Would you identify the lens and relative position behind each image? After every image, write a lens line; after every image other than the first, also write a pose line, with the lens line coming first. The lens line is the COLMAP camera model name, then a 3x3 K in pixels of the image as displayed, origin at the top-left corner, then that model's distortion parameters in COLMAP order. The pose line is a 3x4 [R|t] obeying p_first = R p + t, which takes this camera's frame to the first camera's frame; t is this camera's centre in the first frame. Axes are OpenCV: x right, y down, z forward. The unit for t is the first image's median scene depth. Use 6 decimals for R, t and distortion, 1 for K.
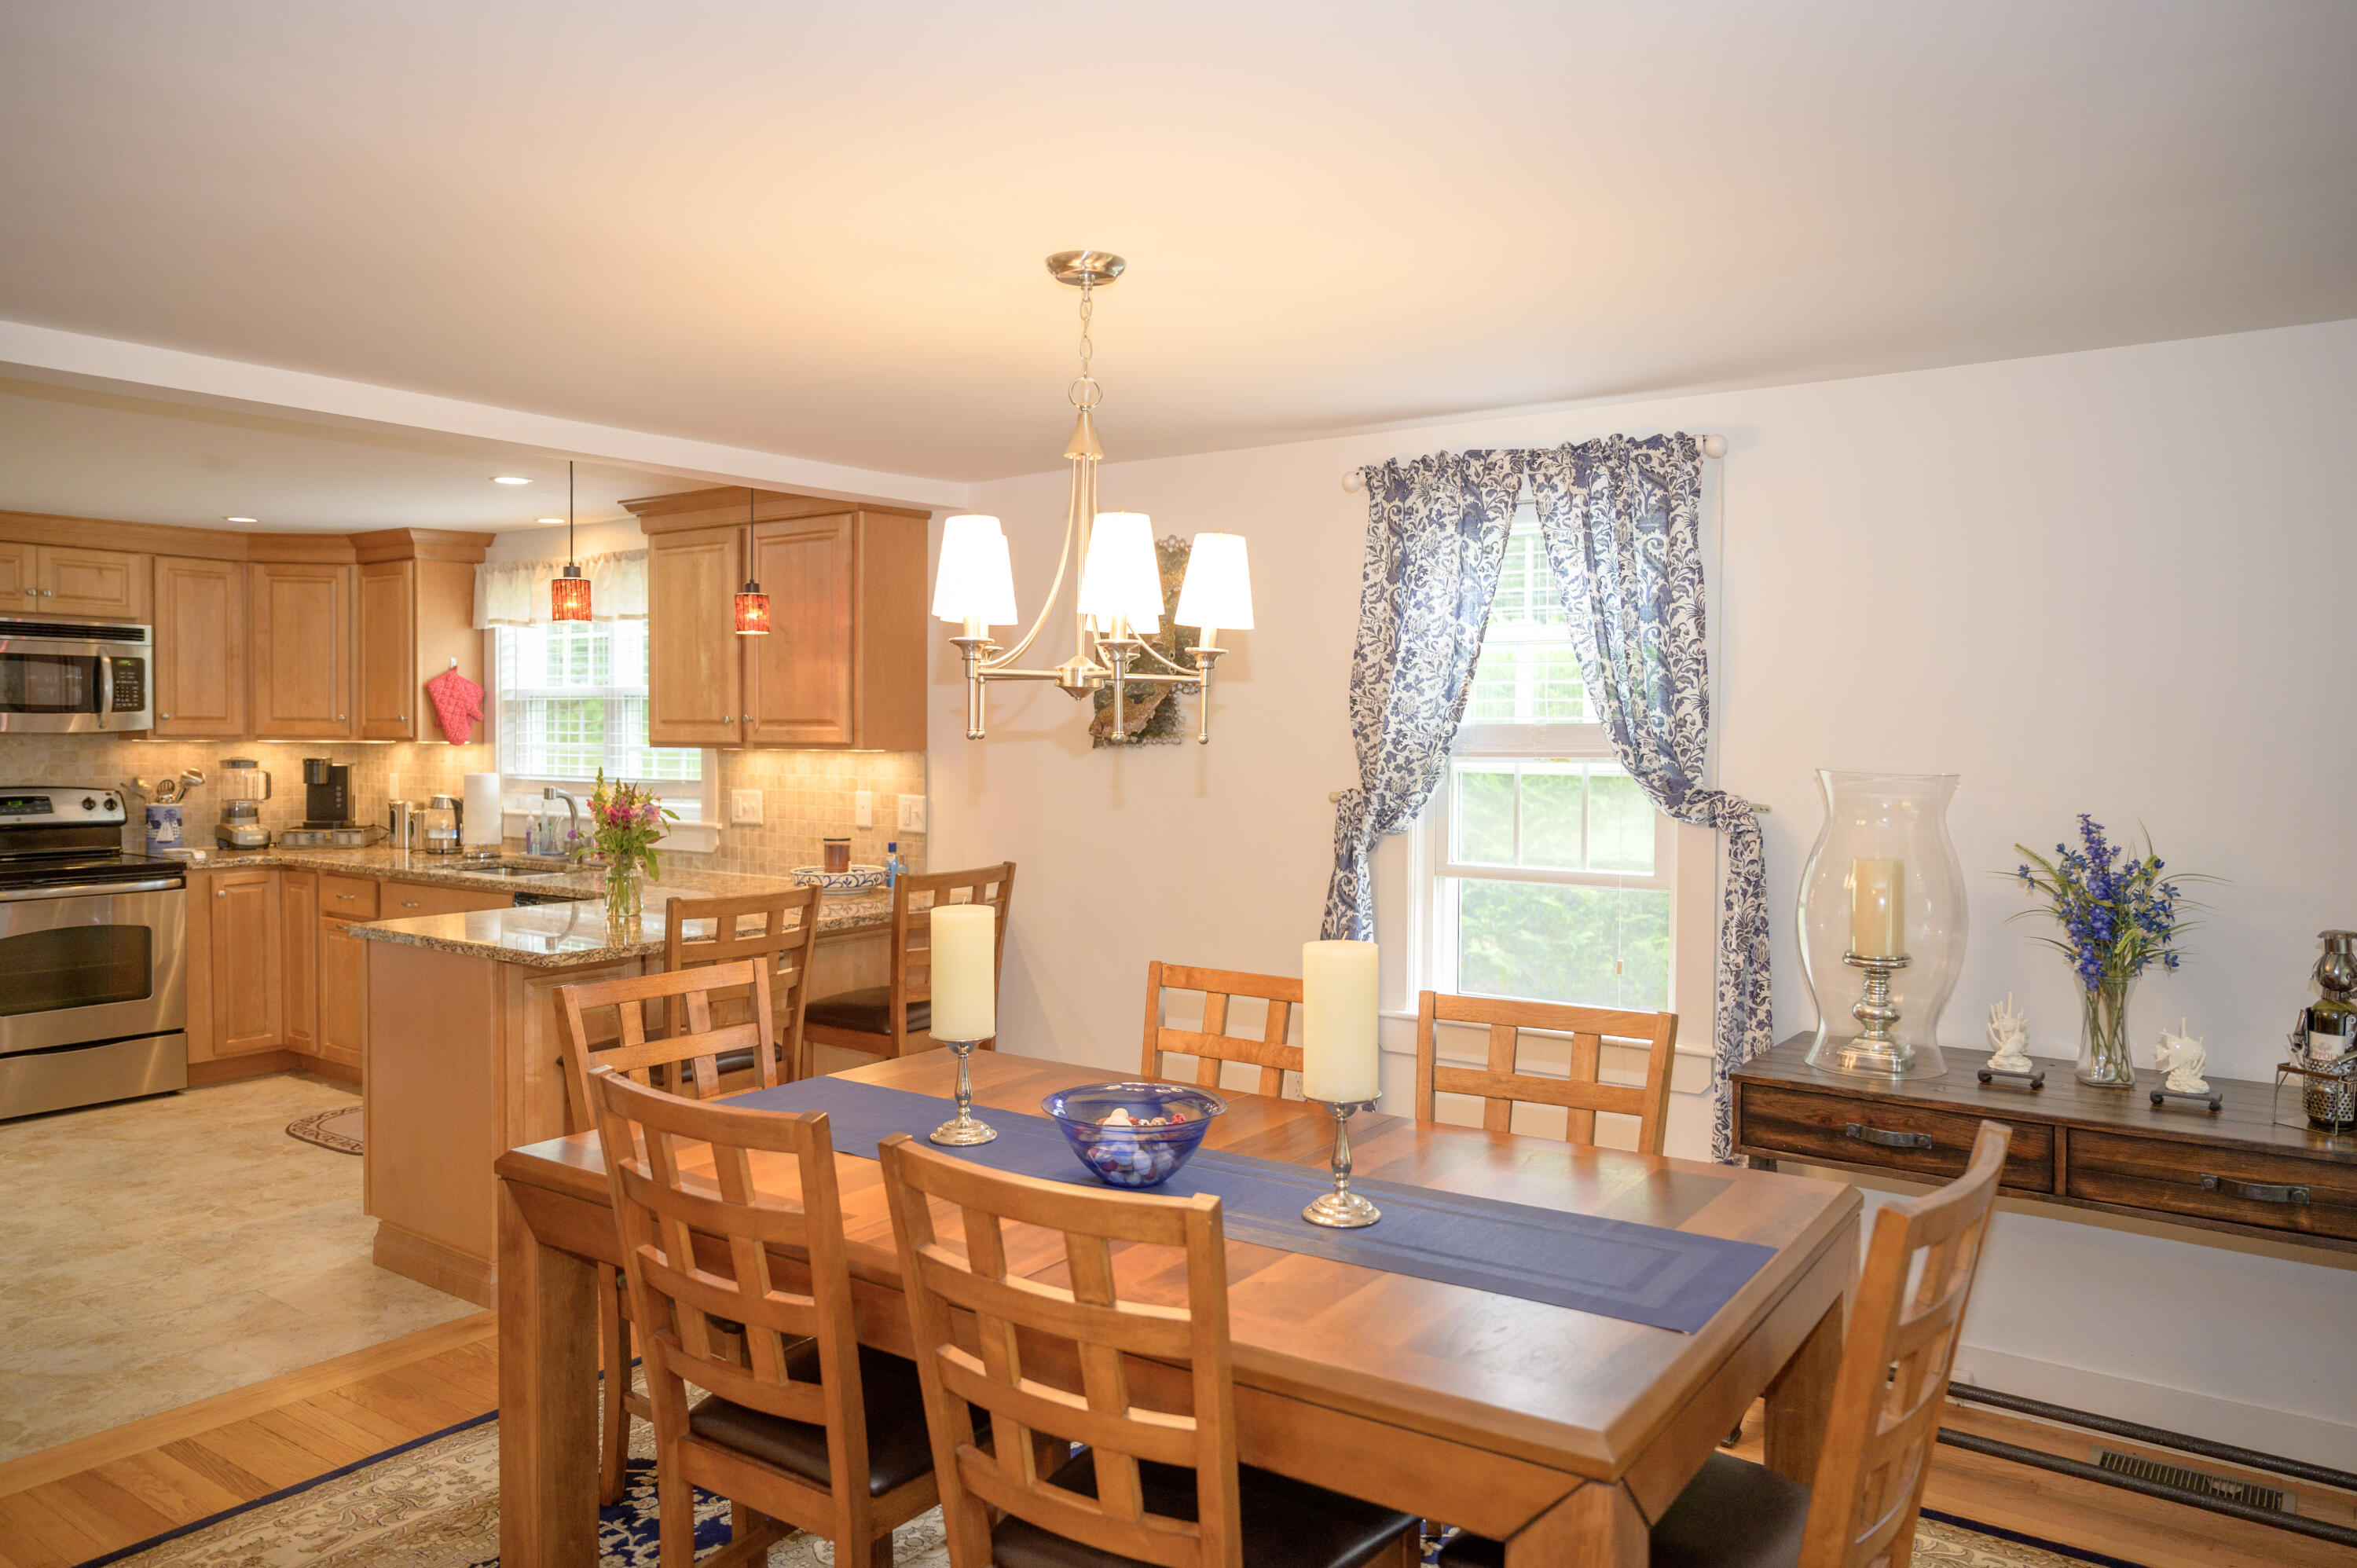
lens RADIAL K [[1599.1, 0, 1173.1], [0, 1599.1, 770.2], [0, 0, 1]] dist [-0.002860, 0.000401]
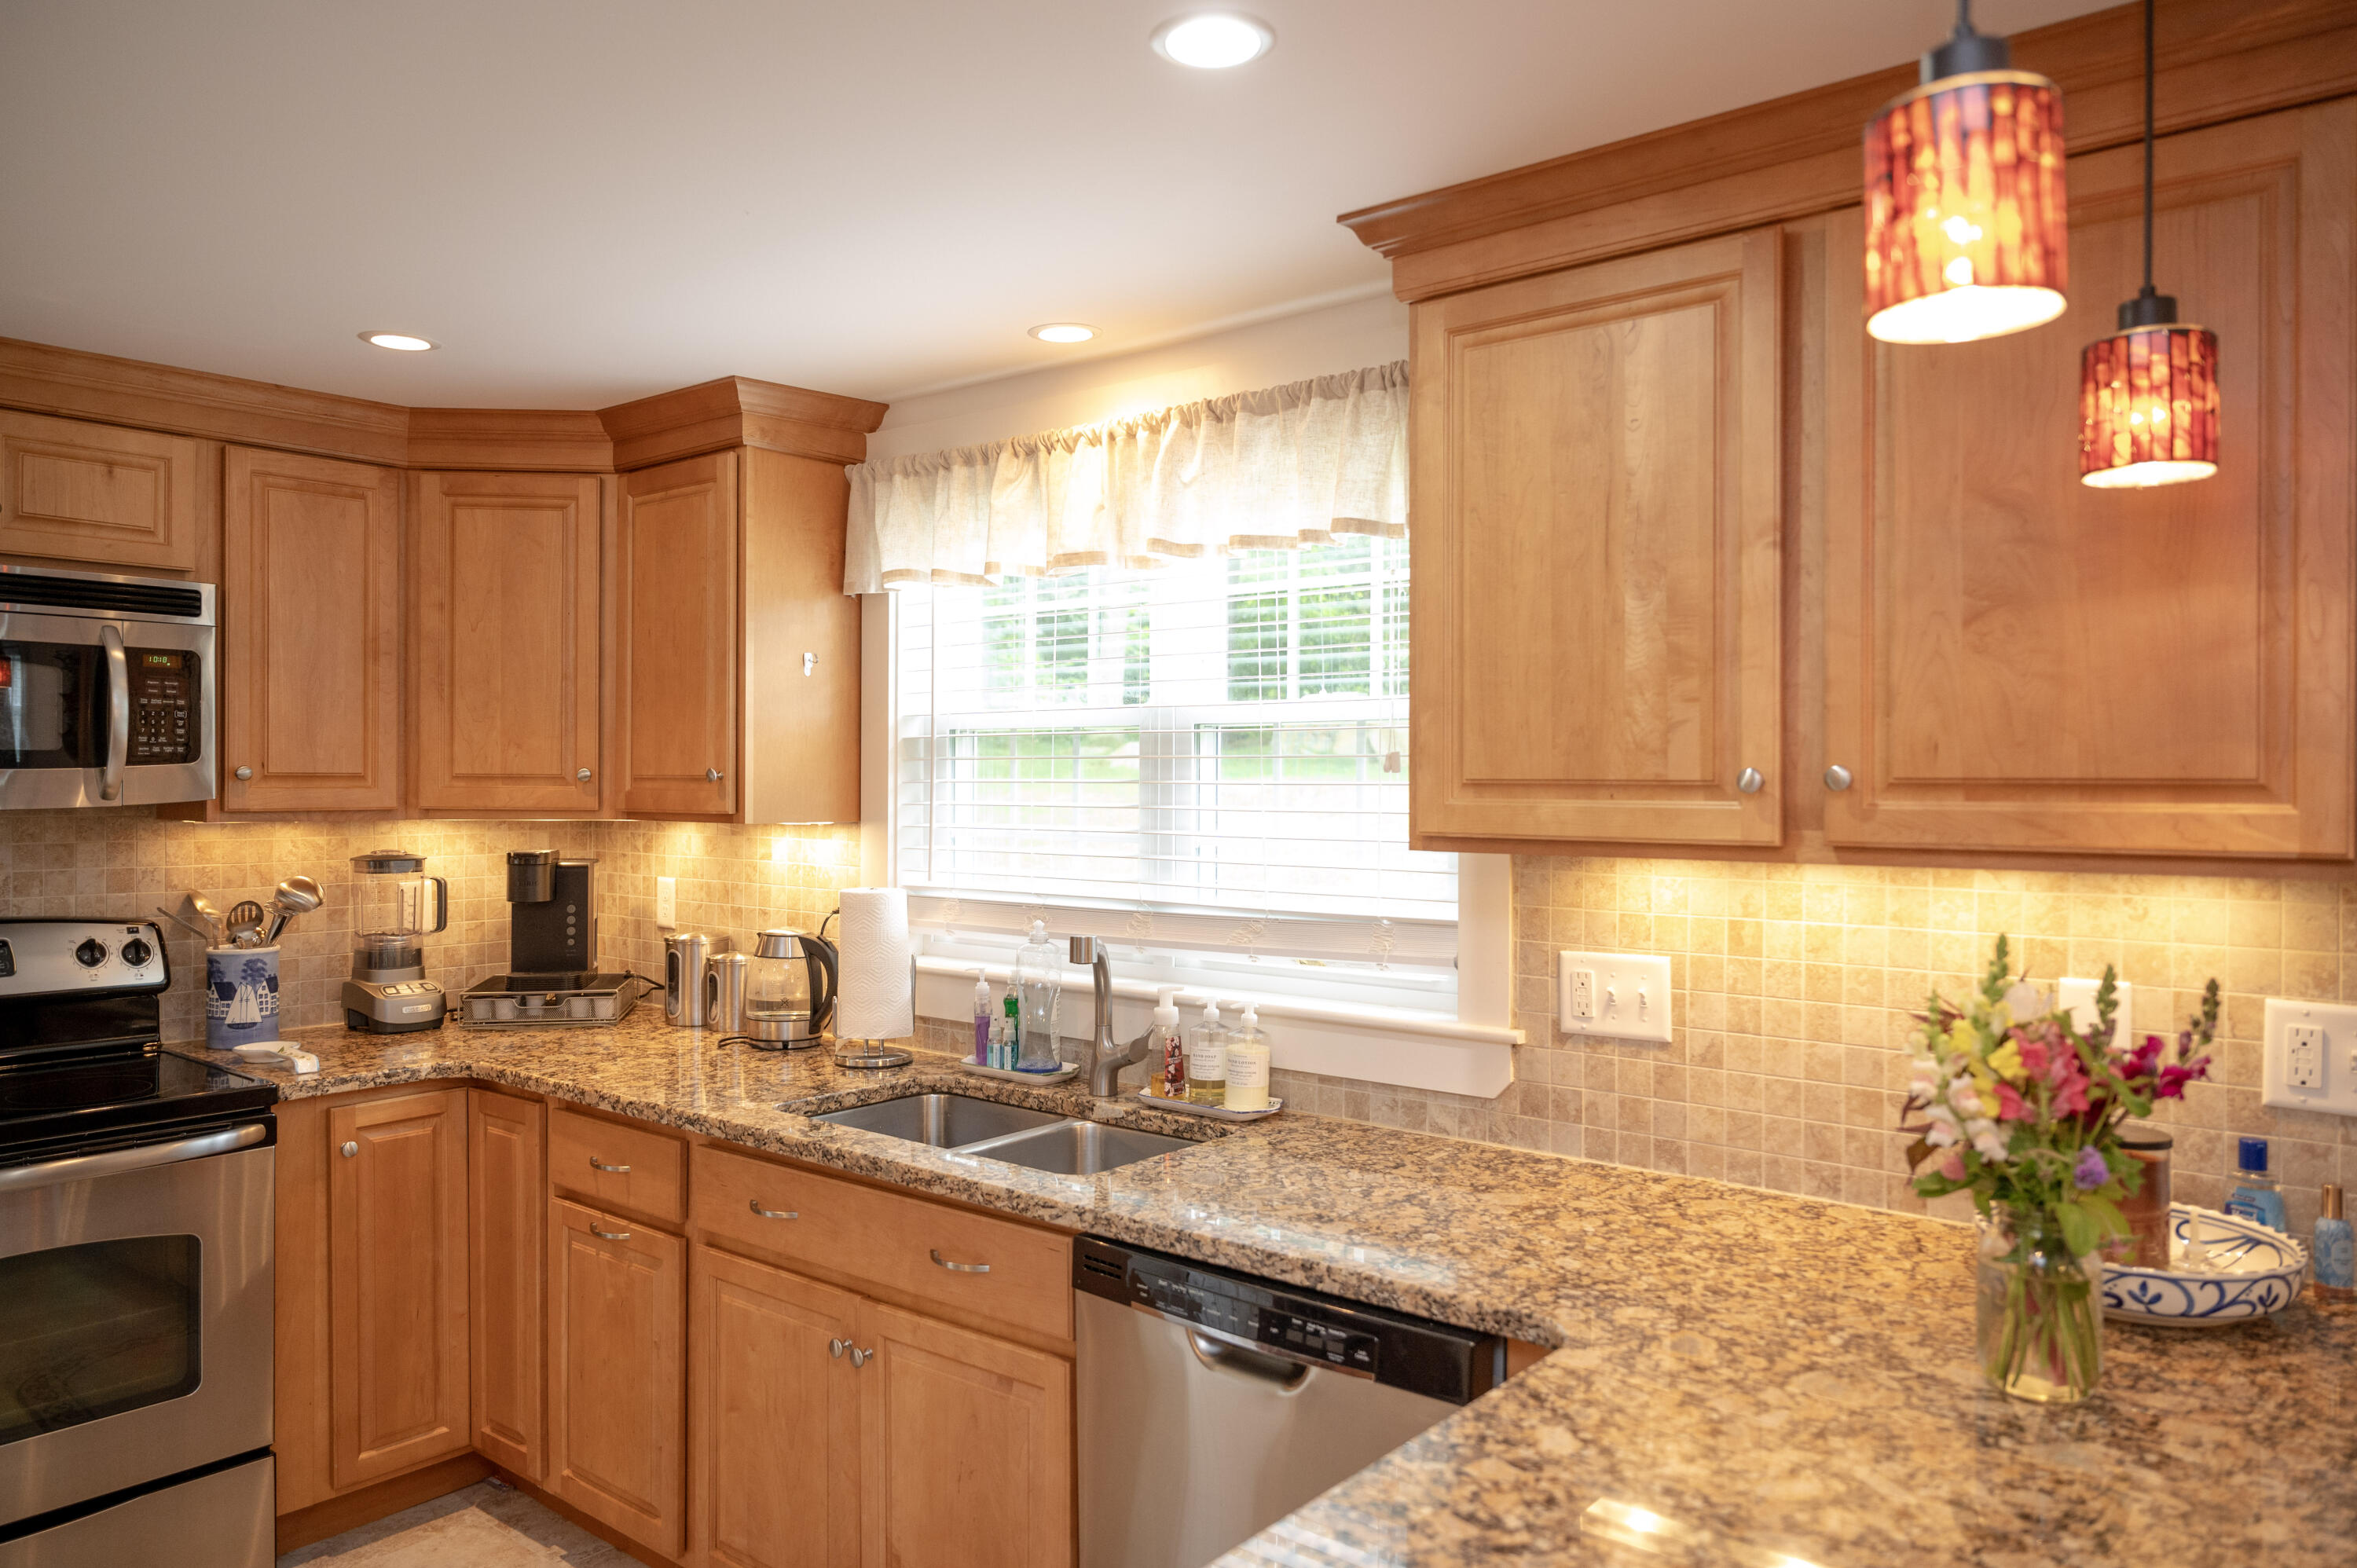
lens RADIAL K [[1599.5, 0, 1179.2], [0, 1599.5, 780.4], [0, 0, 1]] dist [-0.002531, 0.001758]
pose [[0.997703, -0.003875, -0.067629, -0.315934], [0.002282, 0.999718, -0.023624, -0.019550], [0.067701, 0.023415, 0.997431, 0.537918]]
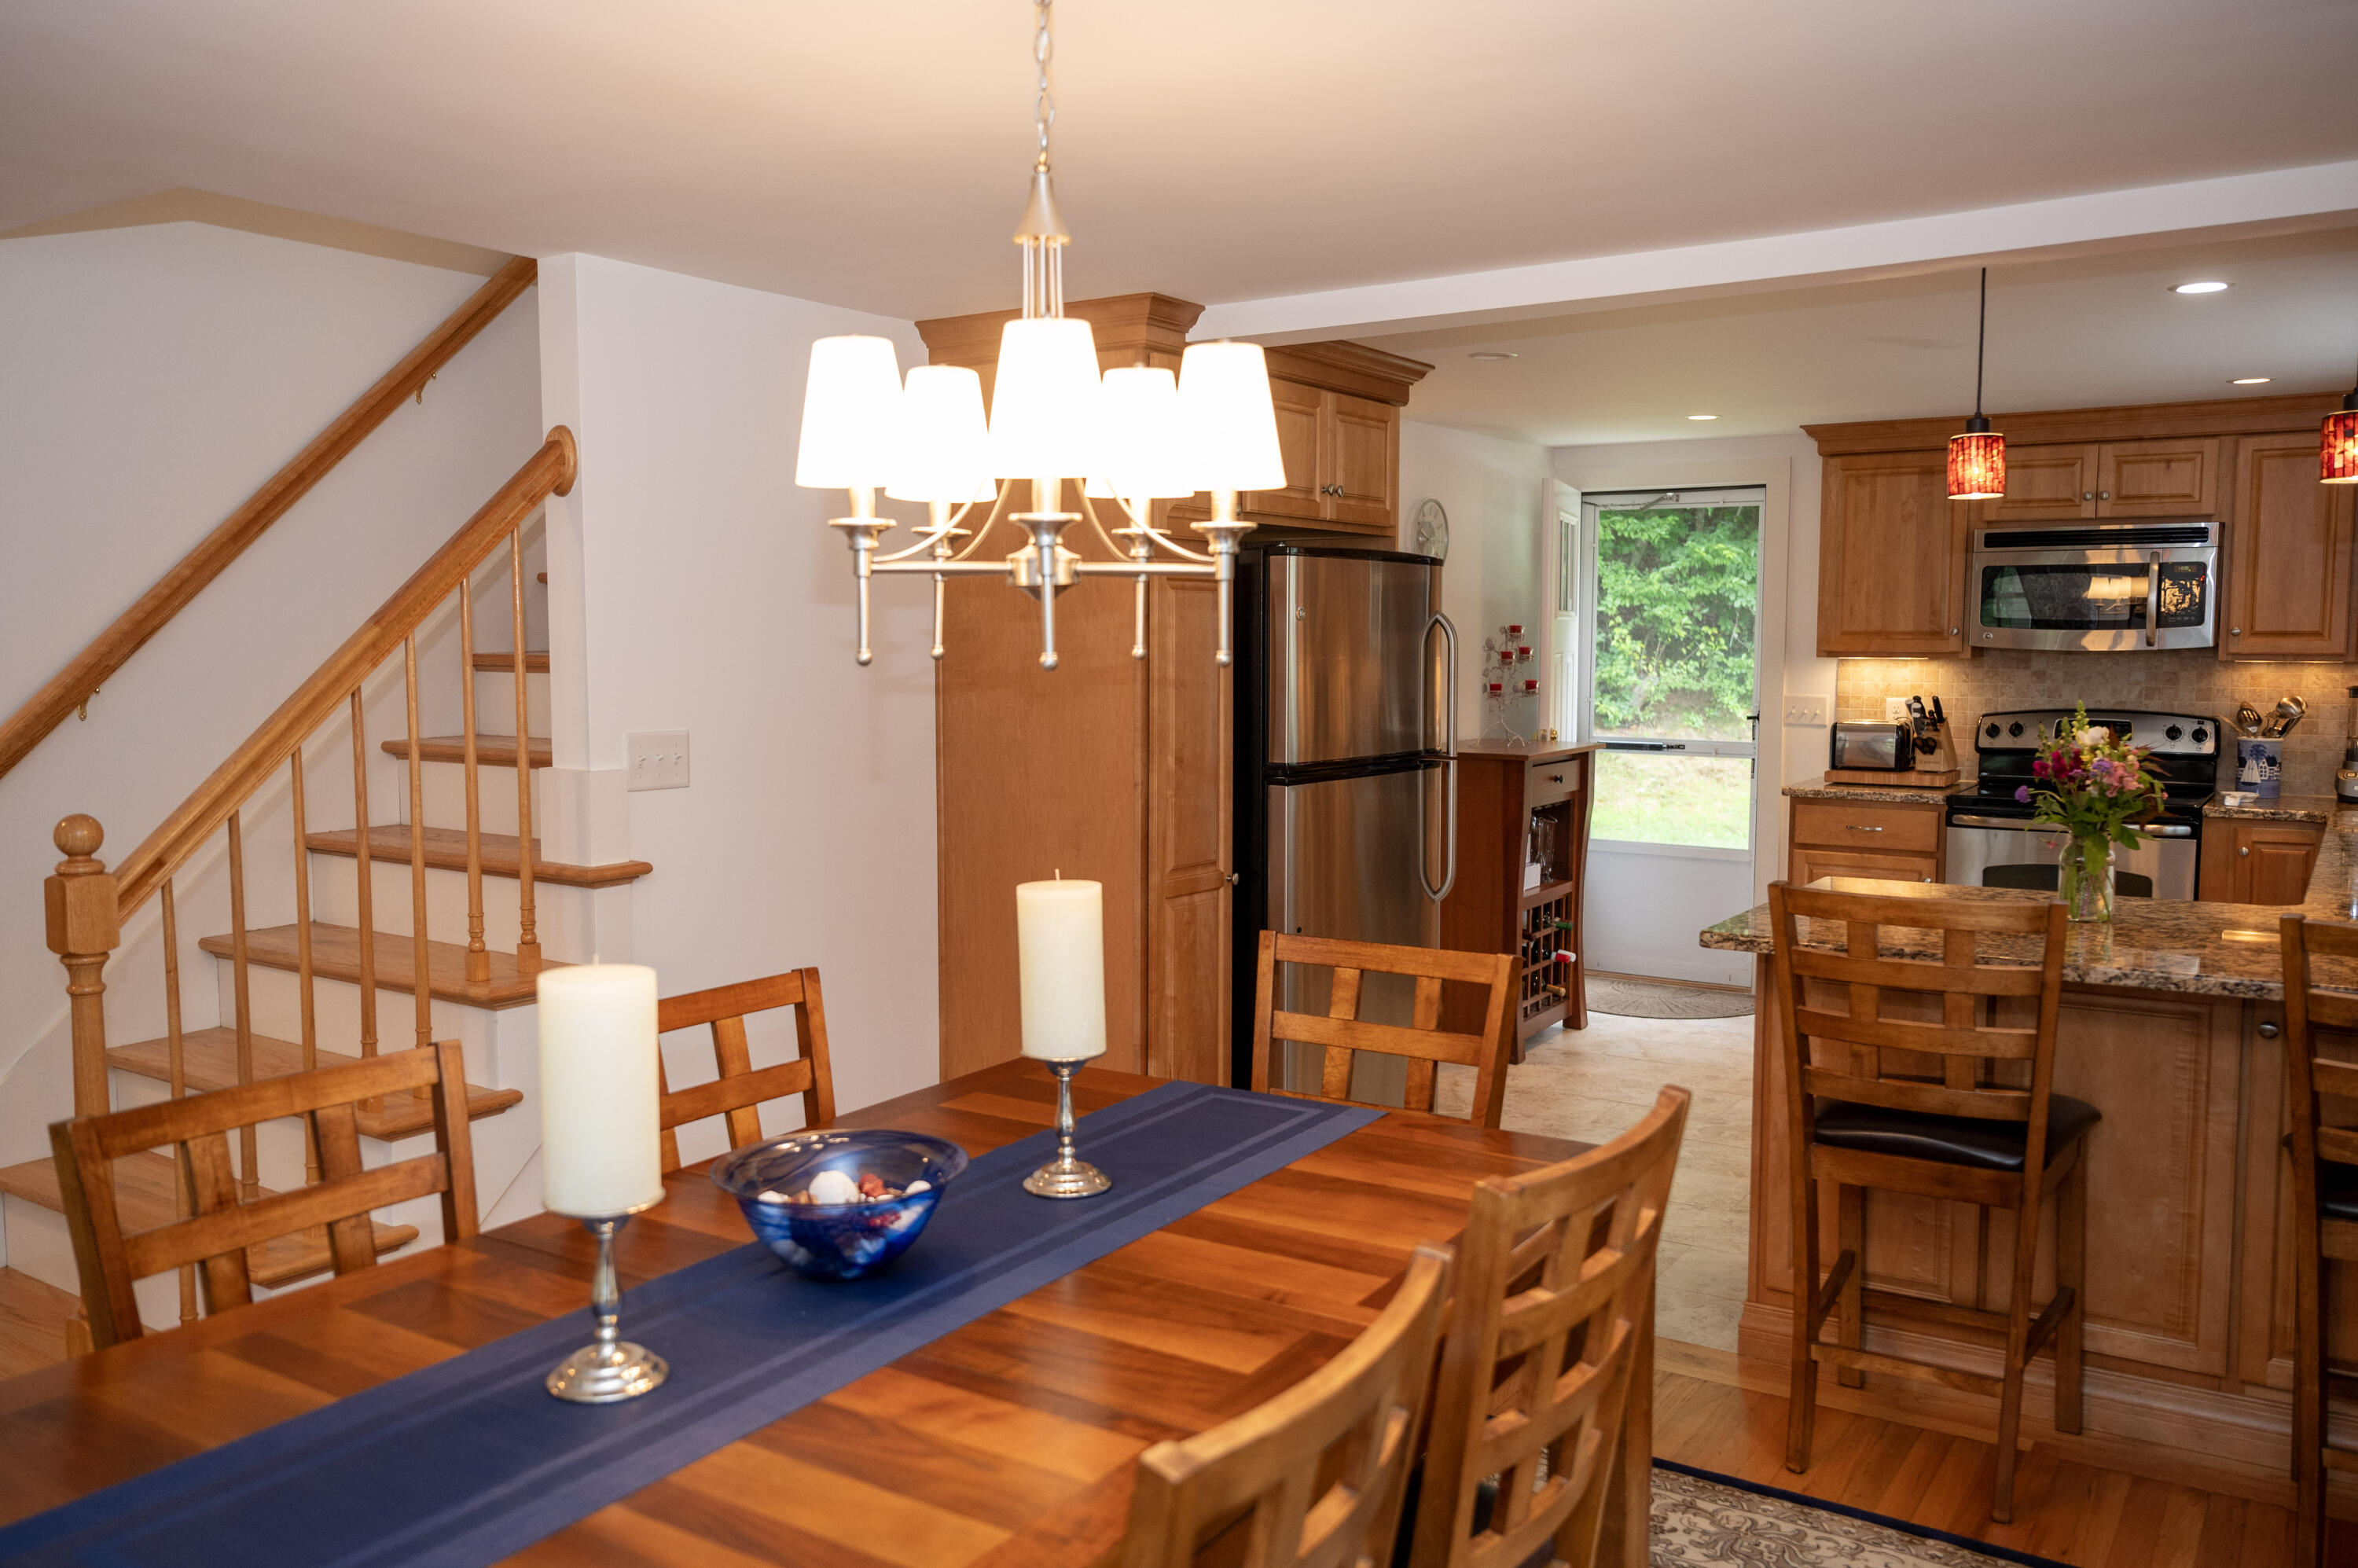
lens RADIAL K [[1817.7, 0, 1179.0], [0, 1817.7, 784.0], [0, 0, 1]] dist [-0.000384, -0.000268]
pose [[0.039280, 0.074273, -0.996464, 0.293855], [-0.026662, 0.996956, 0.073259, -0.009447], [0.998872, 0.023690, 0.041141, 0.420283]]
